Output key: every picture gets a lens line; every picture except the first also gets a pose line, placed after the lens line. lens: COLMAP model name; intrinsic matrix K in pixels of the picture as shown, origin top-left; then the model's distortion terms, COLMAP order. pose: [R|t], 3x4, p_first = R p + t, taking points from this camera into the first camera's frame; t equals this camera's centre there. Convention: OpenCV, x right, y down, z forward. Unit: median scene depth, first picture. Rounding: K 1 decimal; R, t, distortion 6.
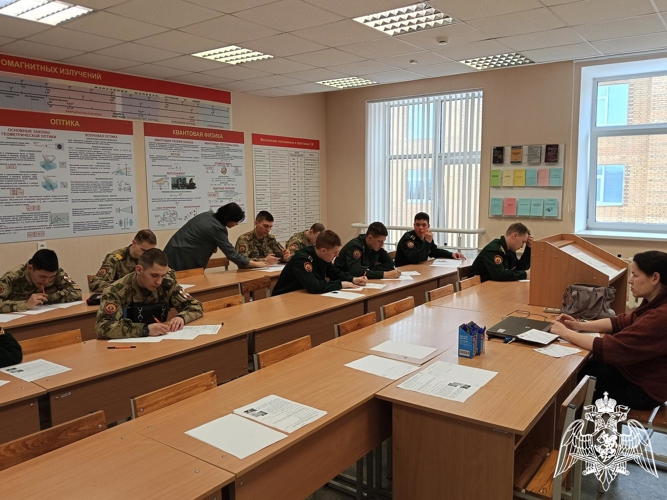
lens RADIAL K [[556.0, 0, 333.5], [0, 556.0, 250.0], [0, 0, 1]] dist [0.039747, -0.131900]
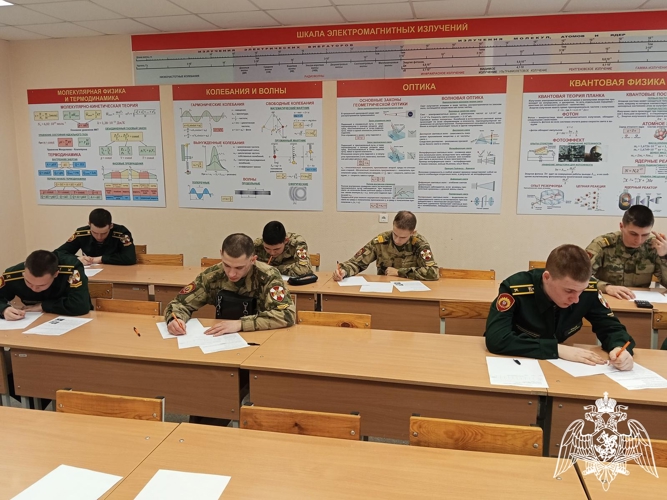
lens RADIAL K [[556.0, 0, 333.5], [0, 556.0, 250.0], [0, 0, 1]] dist [0.039747, -0.131900]
pose [[0.417682, 0.155767, -0.895142, 0.306627], [-0.104164, 0.986908, 0.123132, -0.059387], [0.902603, 0.041812, 0.428439, 0.466604]]
